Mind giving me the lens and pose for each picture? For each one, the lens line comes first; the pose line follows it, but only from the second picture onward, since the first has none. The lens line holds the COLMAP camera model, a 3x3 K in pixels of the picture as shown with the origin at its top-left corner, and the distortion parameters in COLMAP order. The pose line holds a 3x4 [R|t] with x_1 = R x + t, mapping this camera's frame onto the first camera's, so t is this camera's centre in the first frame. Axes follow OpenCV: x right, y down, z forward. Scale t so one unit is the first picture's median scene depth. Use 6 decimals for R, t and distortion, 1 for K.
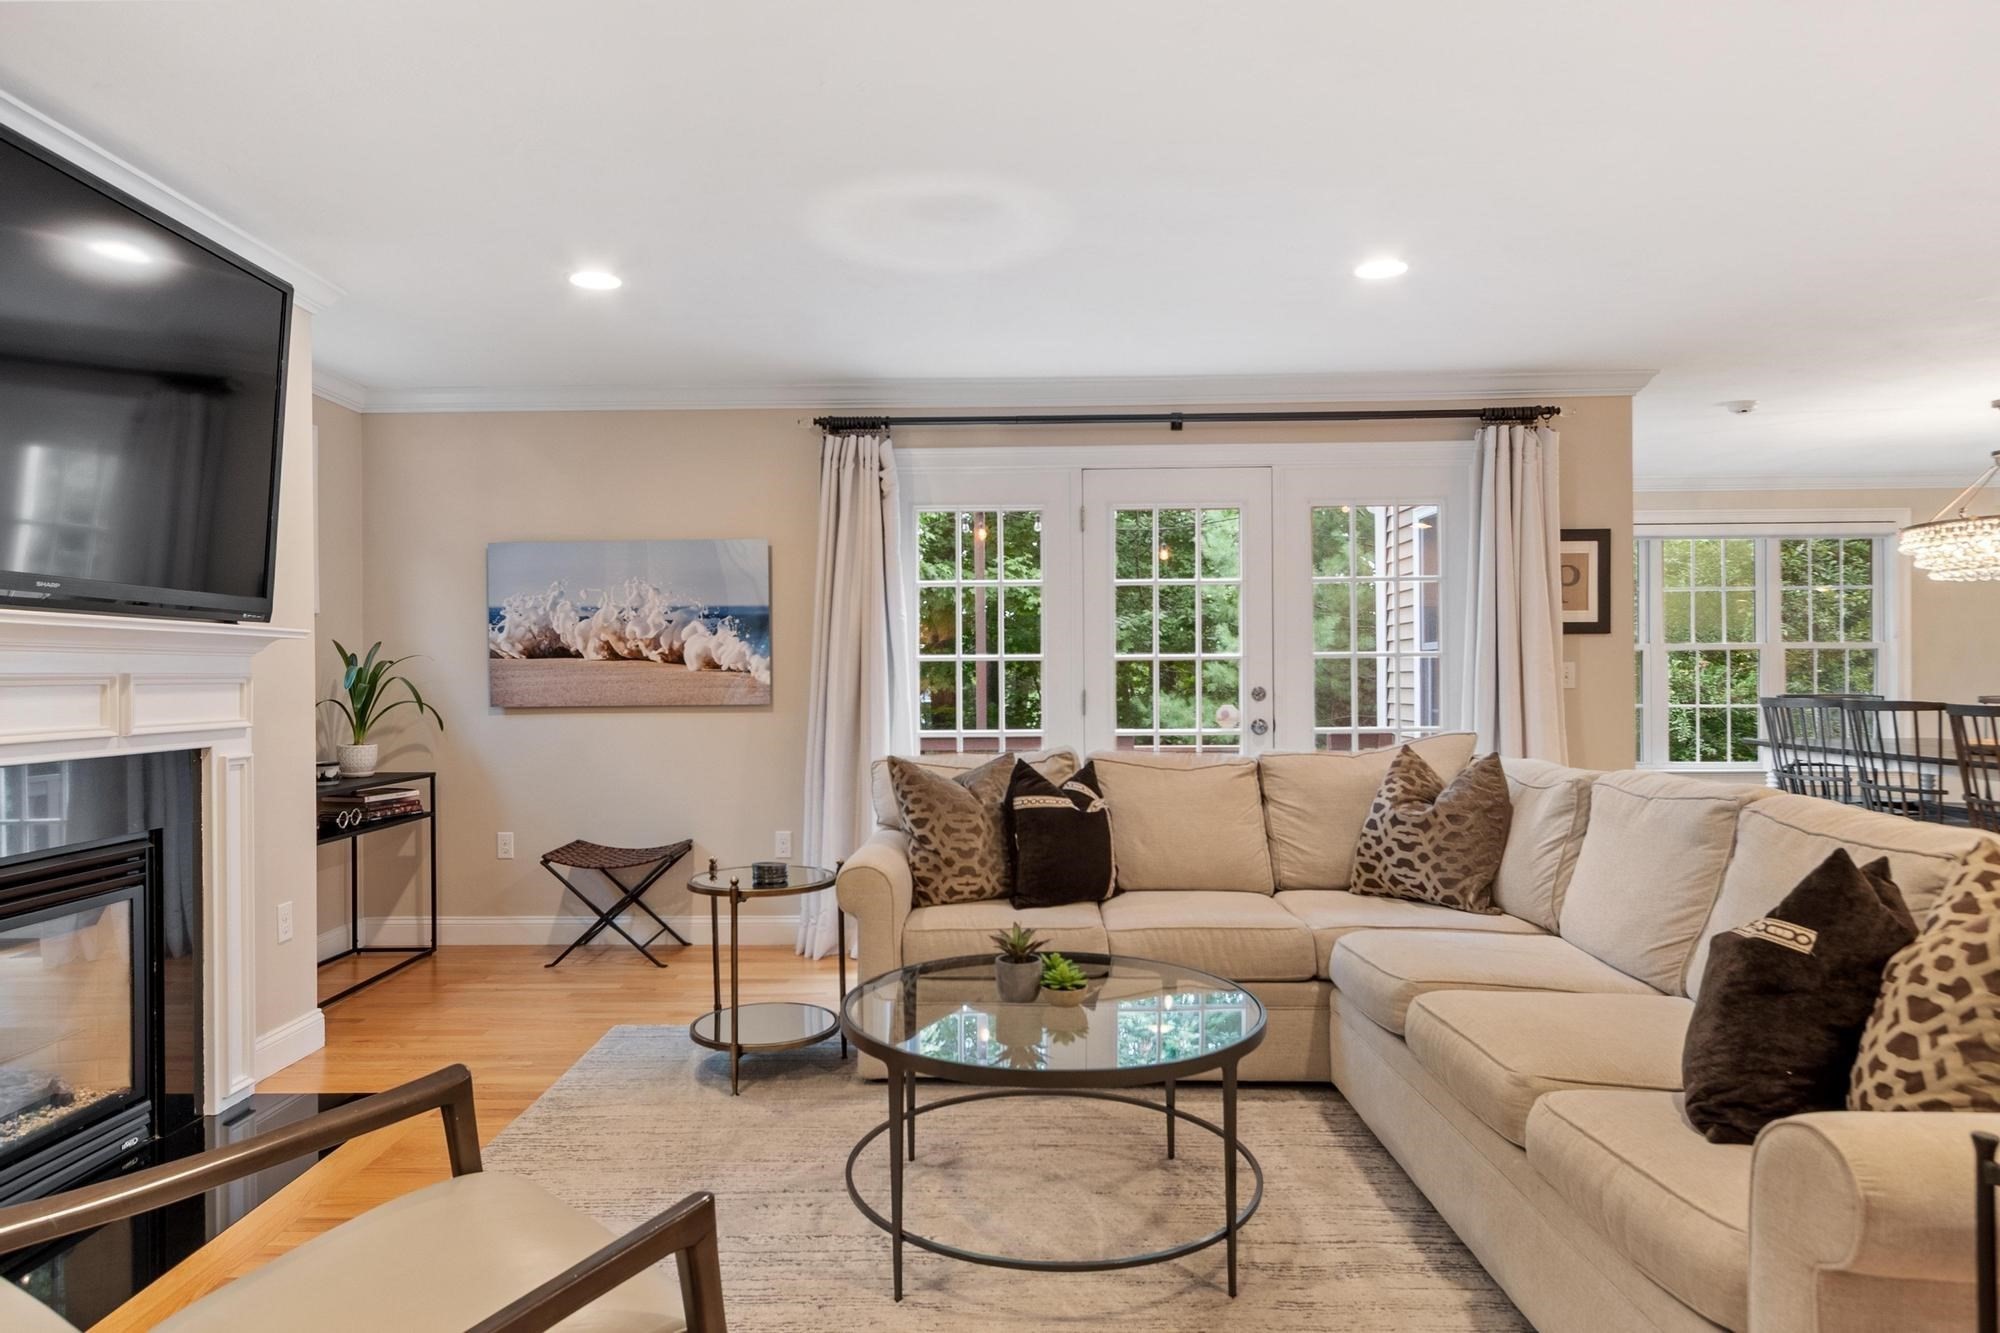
lens RADIAL K [[1207.5, 0, 931.0], [0, 1207.5, 677.2], [0, 0, 1]] dist [0.016866, -0.000322]
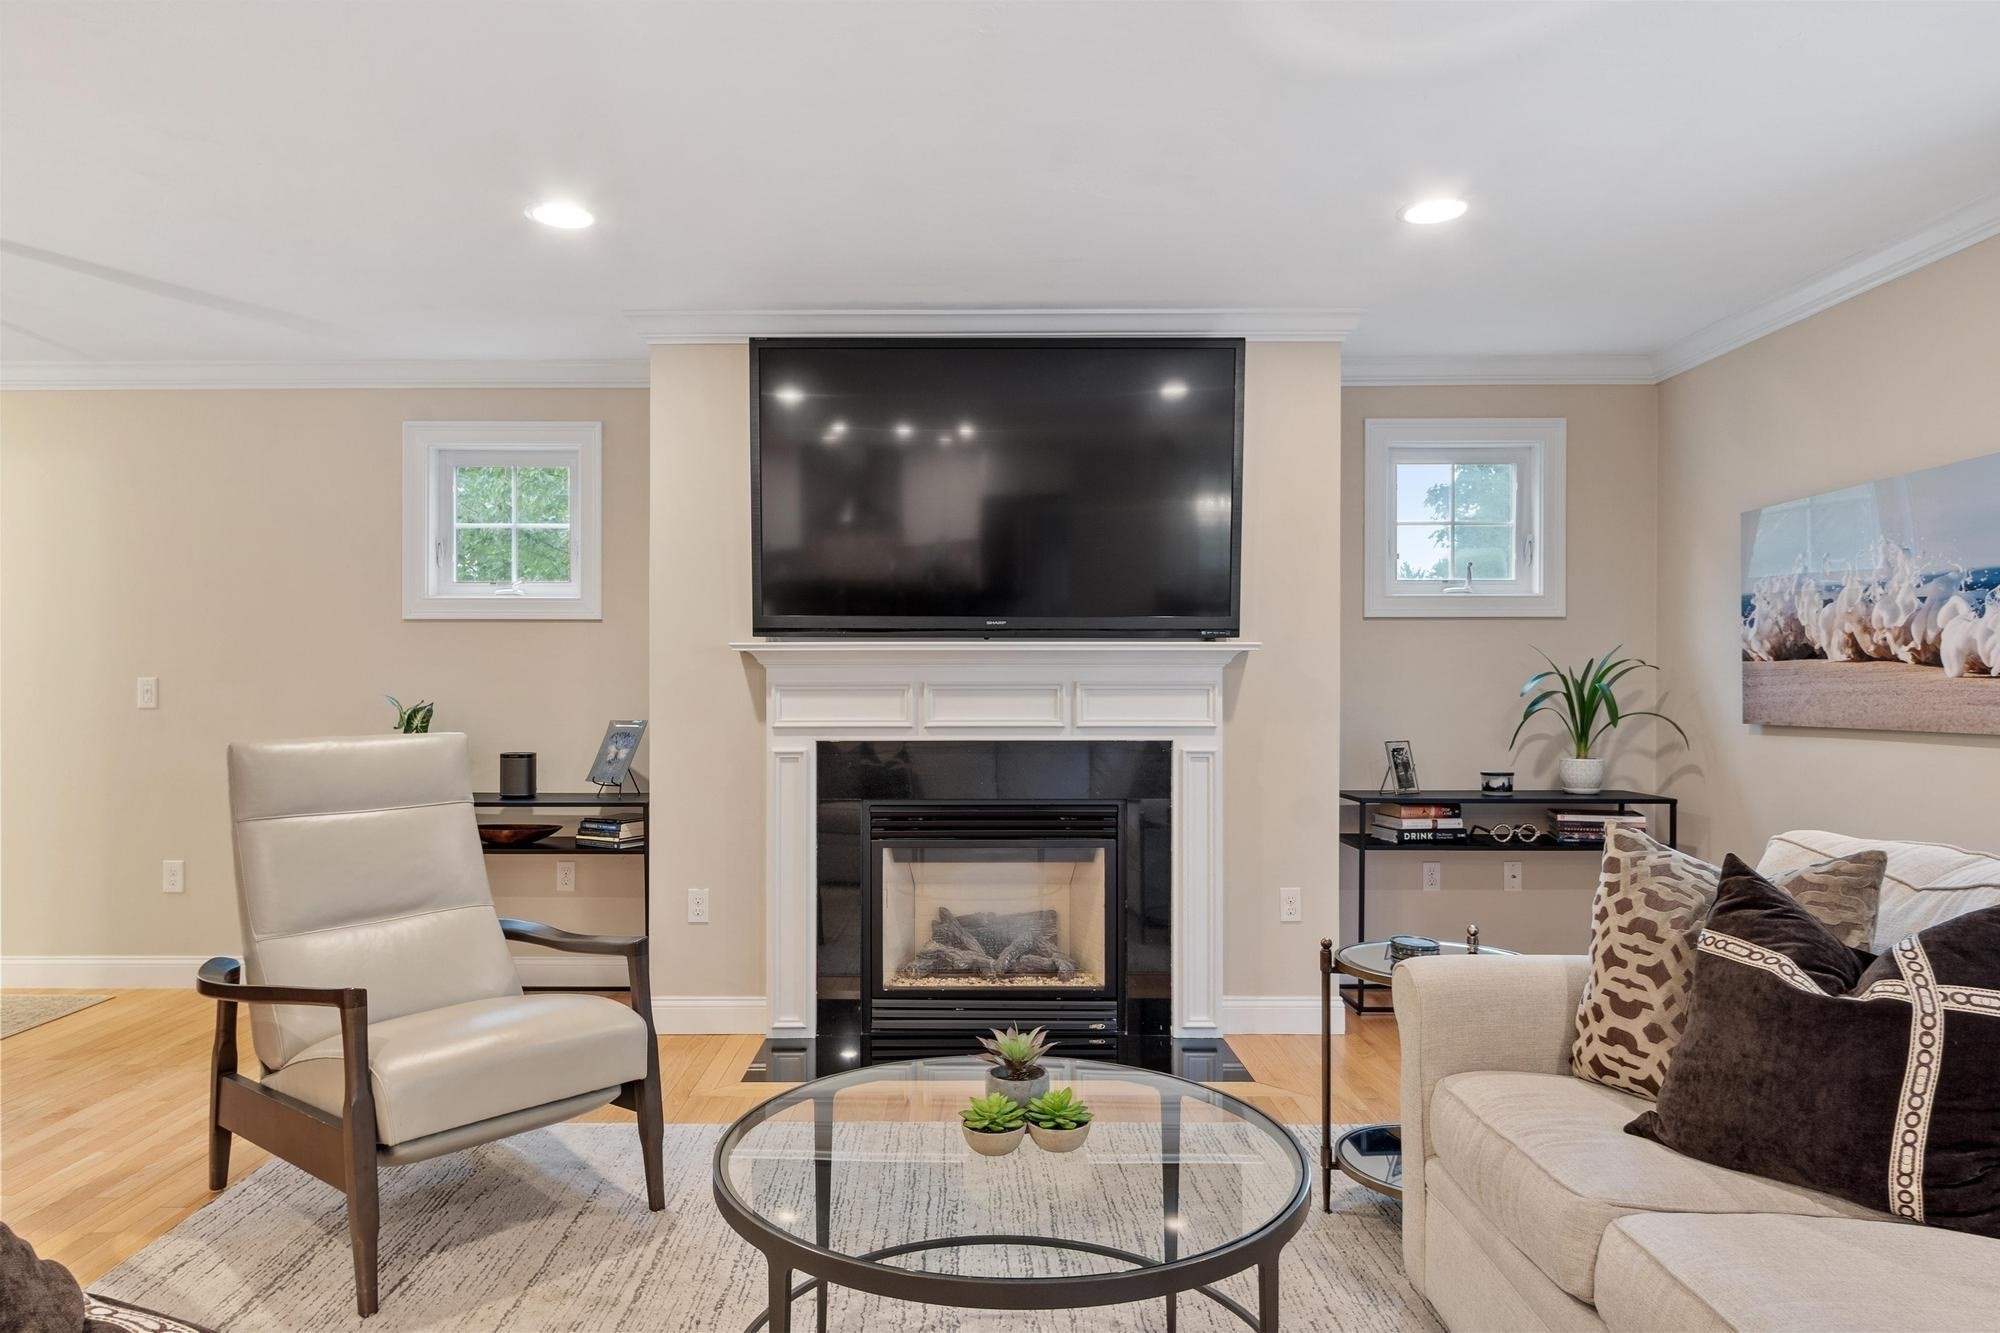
lens RADIAL K [[1207.5, 0, 931.0], [0, 1207.5, 677.2], [0, 0, 1]] dist [0.016866, -0.000322]
pose [[0.019748, 0.000435, -0.999805, 0.411607], [-0.000732, 1.000000, 0.000421, -0.005084], [0.999805, 0.000723, 0.019749, 0.467921]]
